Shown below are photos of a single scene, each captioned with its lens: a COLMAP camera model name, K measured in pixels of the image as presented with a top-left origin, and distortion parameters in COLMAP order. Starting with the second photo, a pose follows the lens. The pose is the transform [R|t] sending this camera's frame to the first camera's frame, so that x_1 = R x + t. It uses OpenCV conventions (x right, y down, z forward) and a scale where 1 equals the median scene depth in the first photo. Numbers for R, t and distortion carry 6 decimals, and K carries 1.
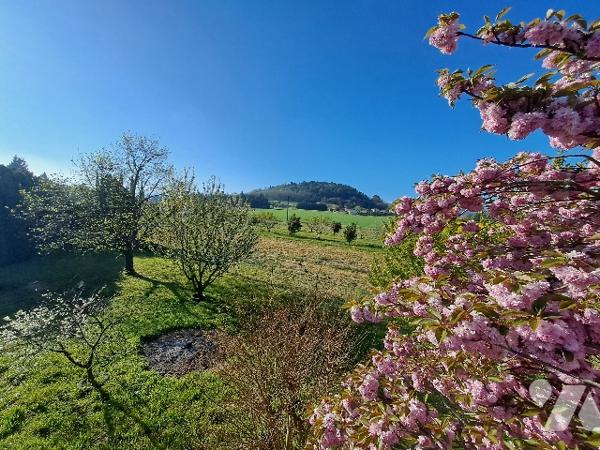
lens RADIAL K [[239.1, 0, 299.6], [0, 239.1, 217.6], [0, 0, 1]] dist [-0.000339, -0.000094]
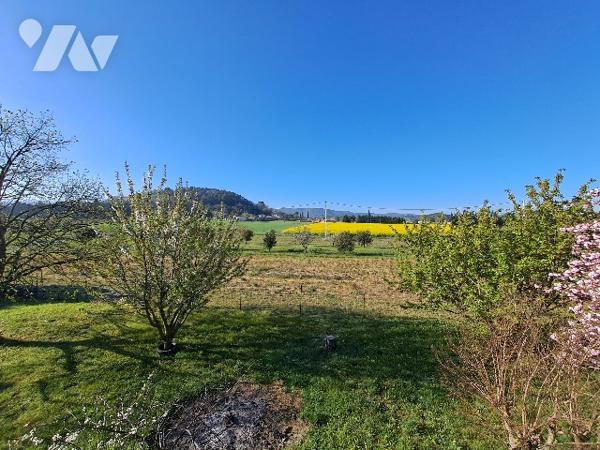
lens RADIAL K [[239.1, 0, 299.6], [0, 239.1, 217.6], [0, 0, 1]] dist [-0.000339, -0.000094]
pose [[0.887811, -0.043325, 0.458164, -0.128691], [0.055472, 0.998375, -0.013082, -0.008252], [-0.456852, 0.037030, 0.888771, 0.058058]]
